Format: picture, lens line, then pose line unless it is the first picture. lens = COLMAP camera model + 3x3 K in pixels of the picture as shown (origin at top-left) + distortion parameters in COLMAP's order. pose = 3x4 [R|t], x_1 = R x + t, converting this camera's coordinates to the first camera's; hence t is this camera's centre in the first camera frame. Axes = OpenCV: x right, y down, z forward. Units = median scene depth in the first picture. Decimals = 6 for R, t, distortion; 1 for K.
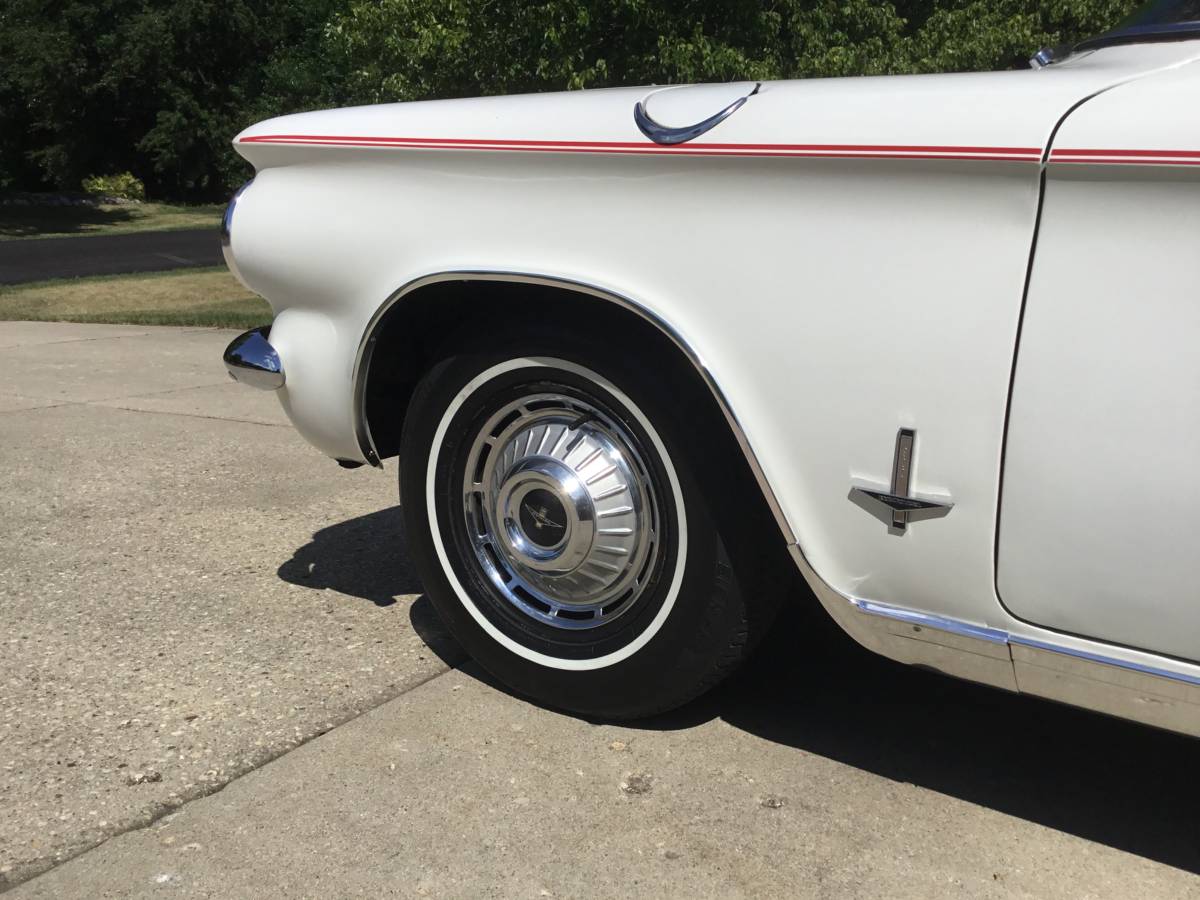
lens RADIAL K [[1082.3, 0, 600.0], [0, 1082.3, 450.0], [0, 0, 1]] dist [0.012722, 0.006264]
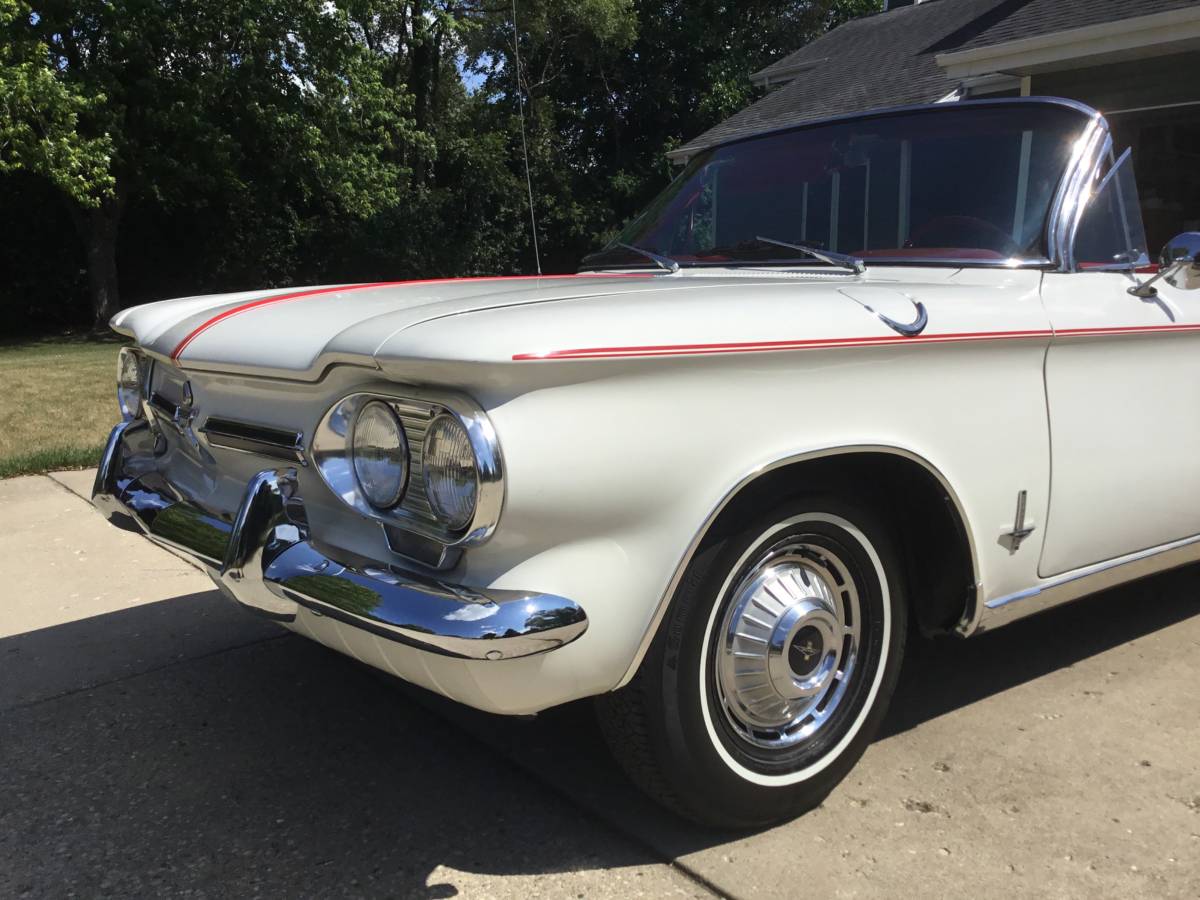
lens RADIAL K [[1074.7, 0, 612.8], [0, 1074.7, 475.4], [0, 0, 1]] dist [0.117929, -0.214332]
pose [[0.322067, -0.195966, 0.926213, -1.154628], [0.232733, 0.964708, 0.123183, -0.309217], [-0.917665, 0.175888, 0.356308, 0.741416]]
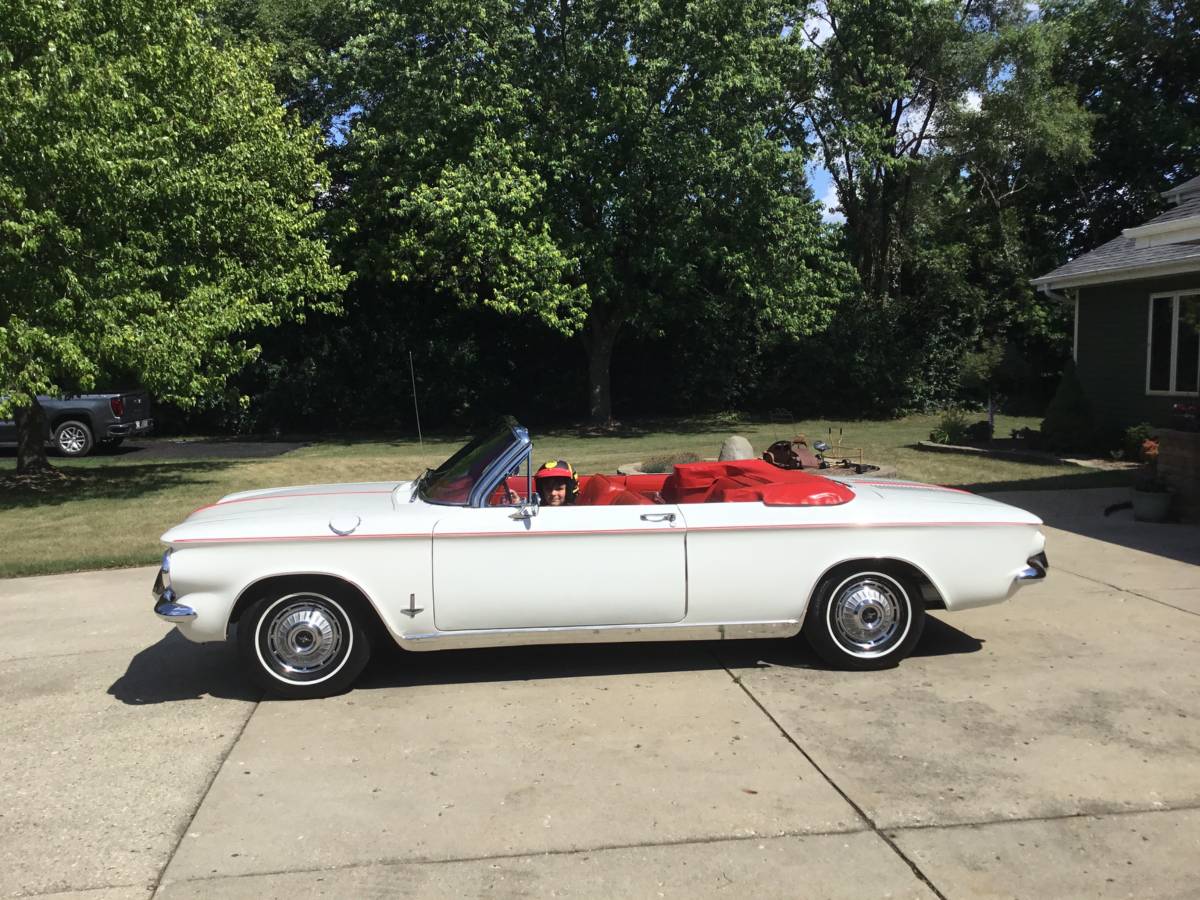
lens RADIAL K [[1074.7, 0, 612.8], [0, 1074.7, 475.4], [0, 0, 1]] dist [0.117929, -0.214332]
pose [[0.743781, -0.102047, 0.660588, -1.542542], [0.182476, 0.981737, -0.053800, -0.083995], [-0.643034, 0.160557, 0.748819, -2.285465]]
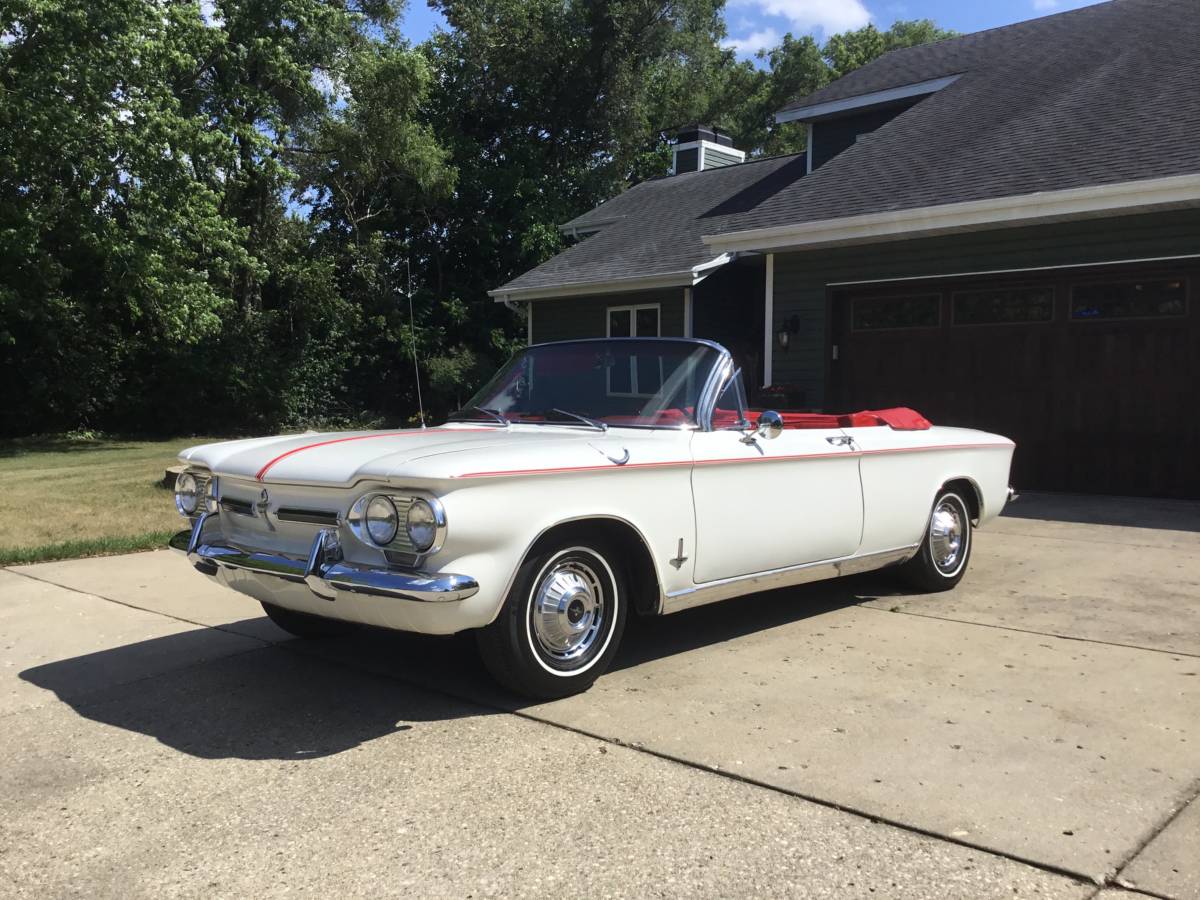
lens RADIAL K [[1074.7, 0, 612.8], [0, 1074.7, 475.4], [0, 0, 1]] dist [0.117929, -0.214332]
pose [[0.161320, -0.101332, 0.981686, -2.422179], [0.232917, 0.970524, 0.061905, -0.372296], [-0.959023, 0.218664, 0.180167, 0.405155]]
